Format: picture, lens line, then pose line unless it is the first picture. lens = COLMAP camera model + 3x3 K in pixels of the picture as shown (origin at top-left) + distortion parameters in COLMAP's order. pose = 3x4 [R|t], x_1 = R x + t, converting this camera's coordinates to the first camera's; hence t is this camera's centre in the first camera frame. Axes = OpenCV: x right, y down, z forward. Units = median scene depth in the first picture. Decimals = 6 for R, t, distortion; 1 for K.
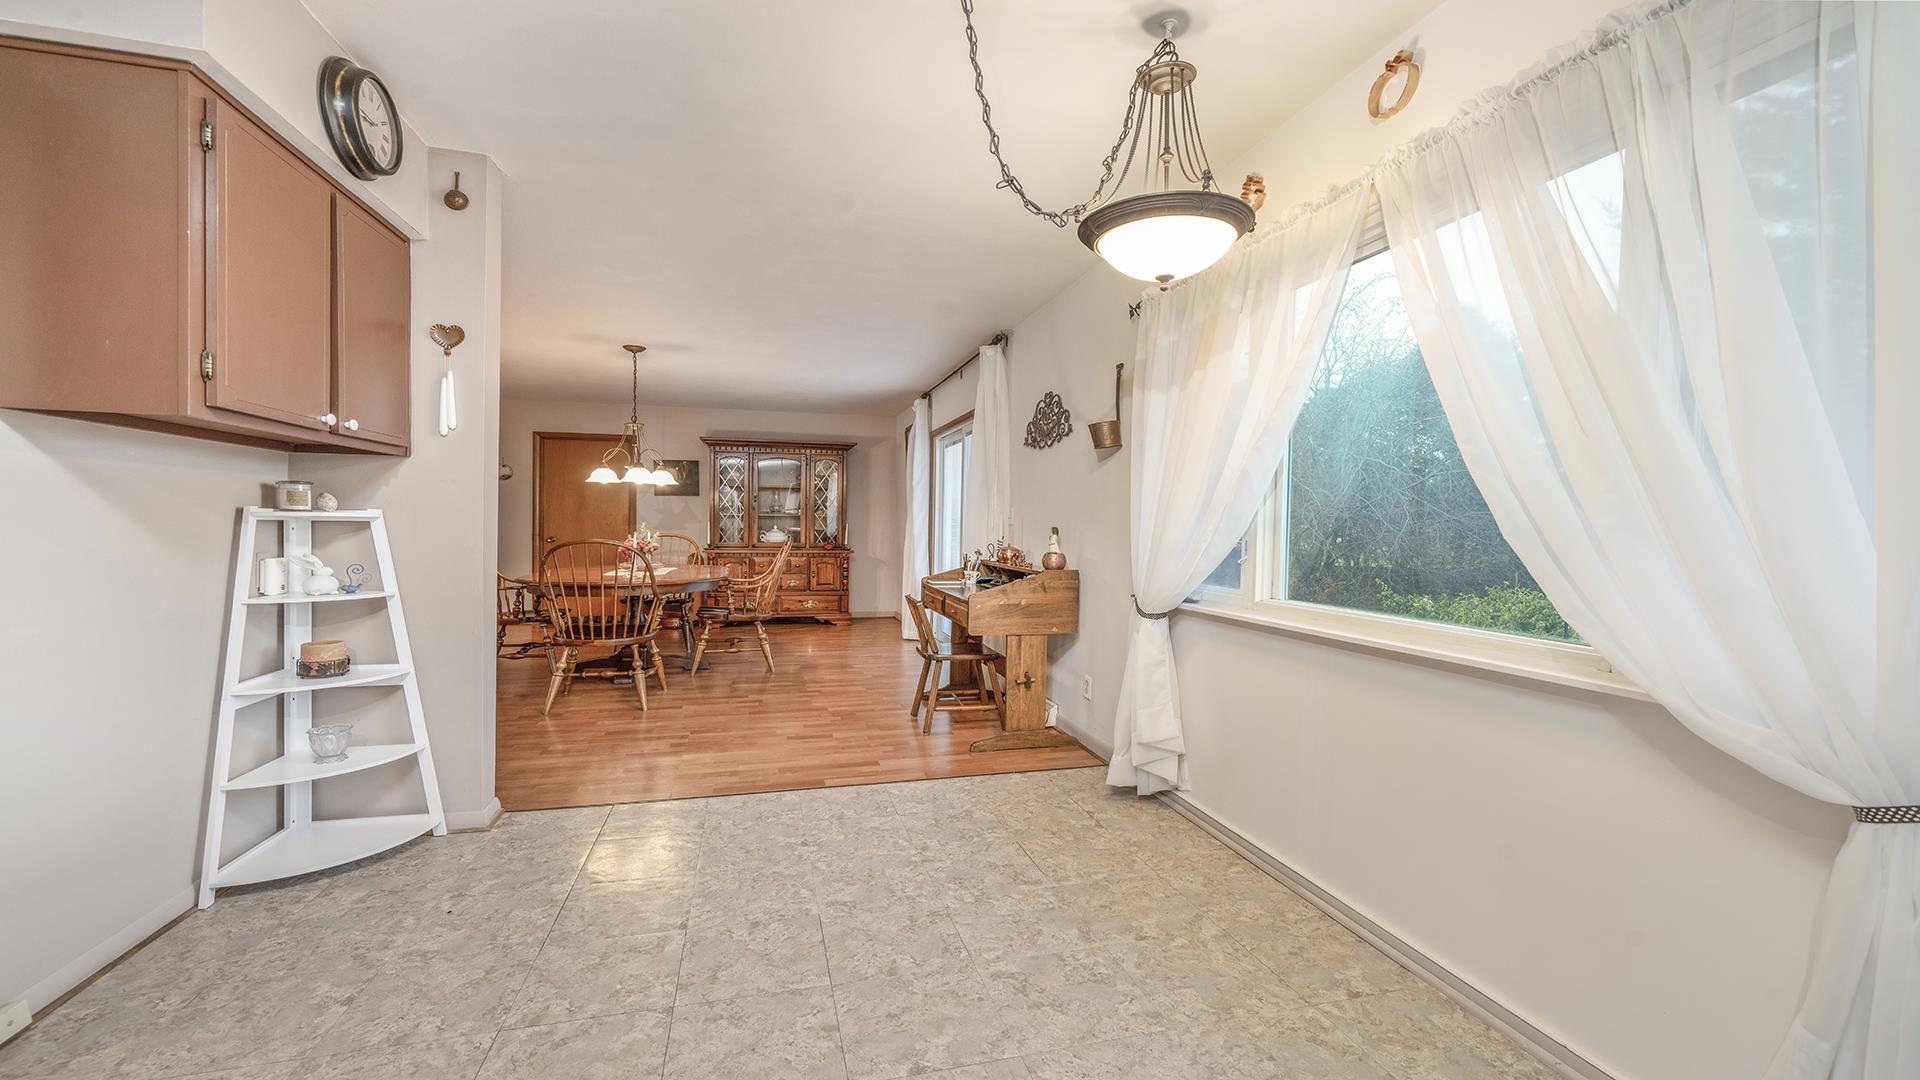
lens RADIAL K [[759.4, 0, 954.7], [0, 759.4, 534.9], [0, 0, 1]] dist [0.000759, -0.000017]
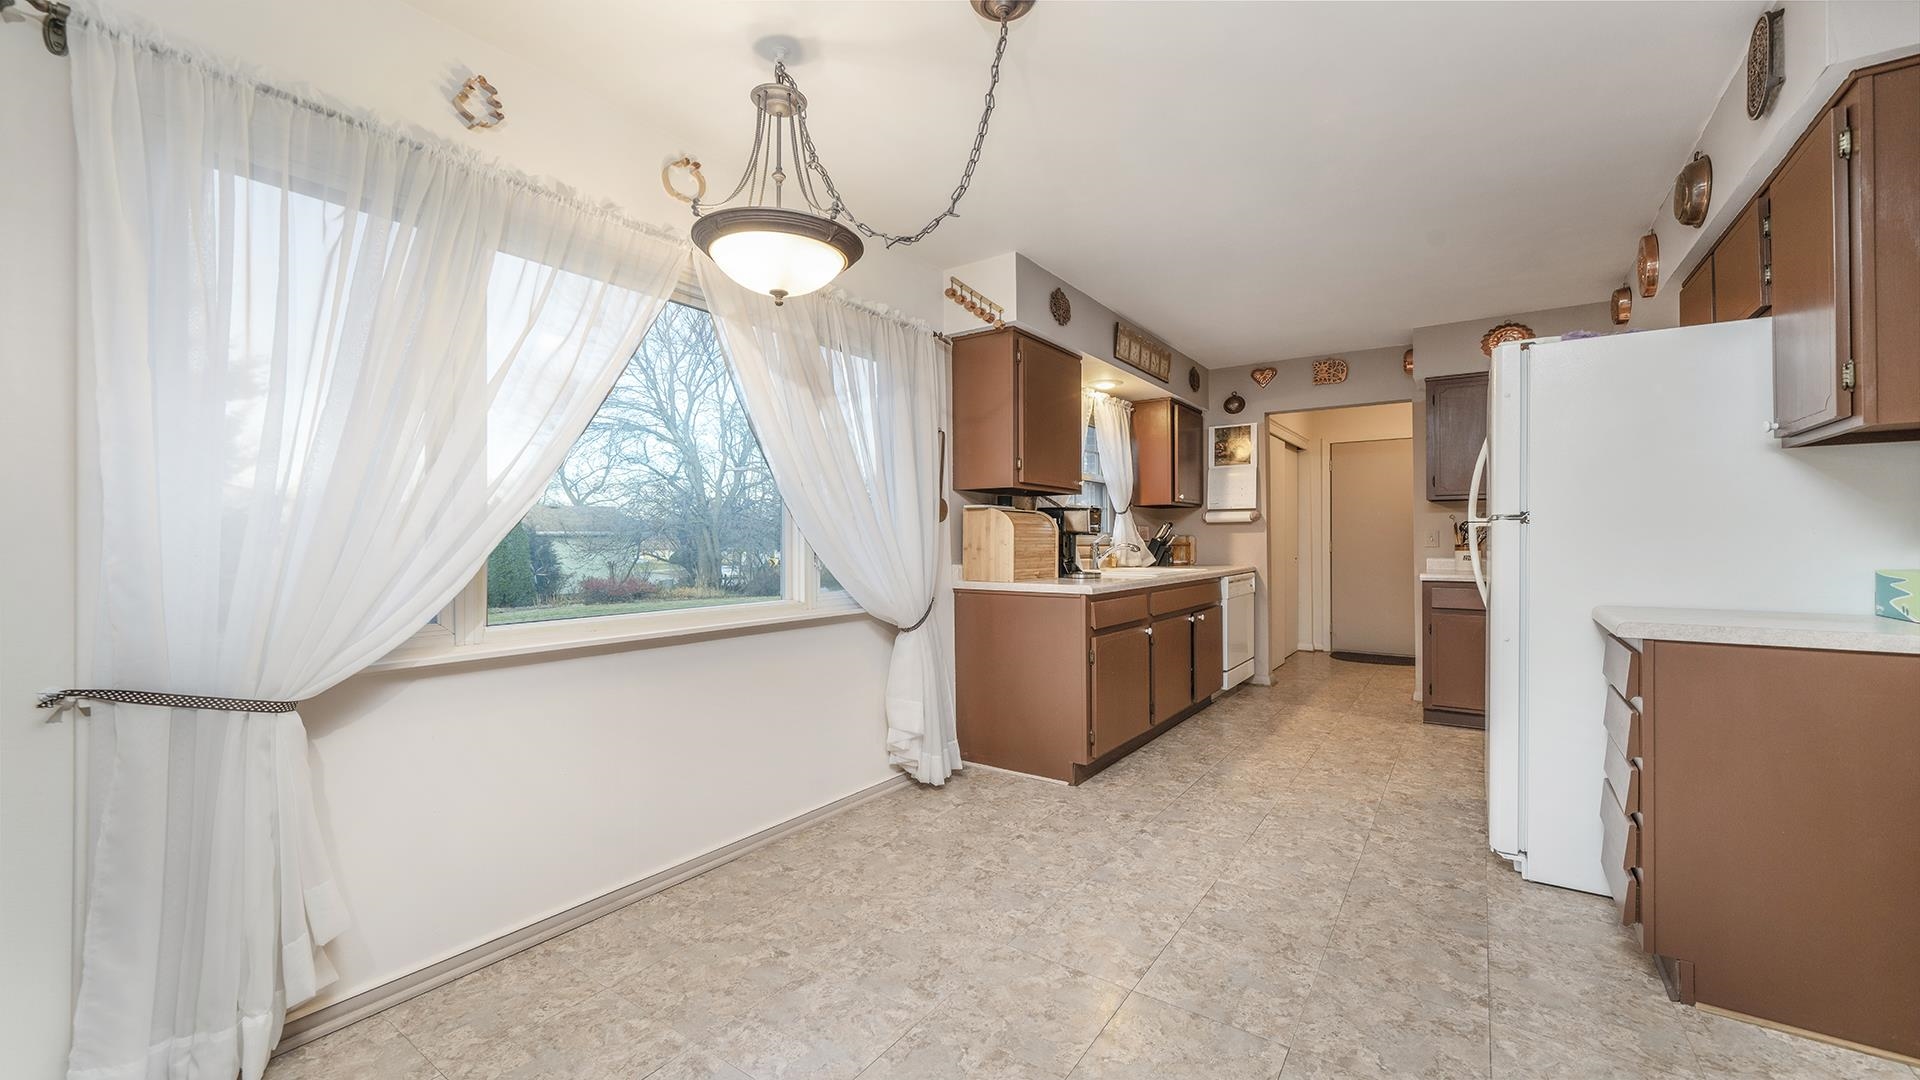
lens RADIAL K [[759.4, 0, 954.7], [0, 759.4, 534.9], [0, 0, 1]] dist [0.000759, -0.000017]
pose [[-0.644924, -0.004054, 0.764236, -0.662374], [0.004615, 0.999947, 0.009199, -0.020982], [-0.764233, 0.009460, -0.644871, 1.488172]]
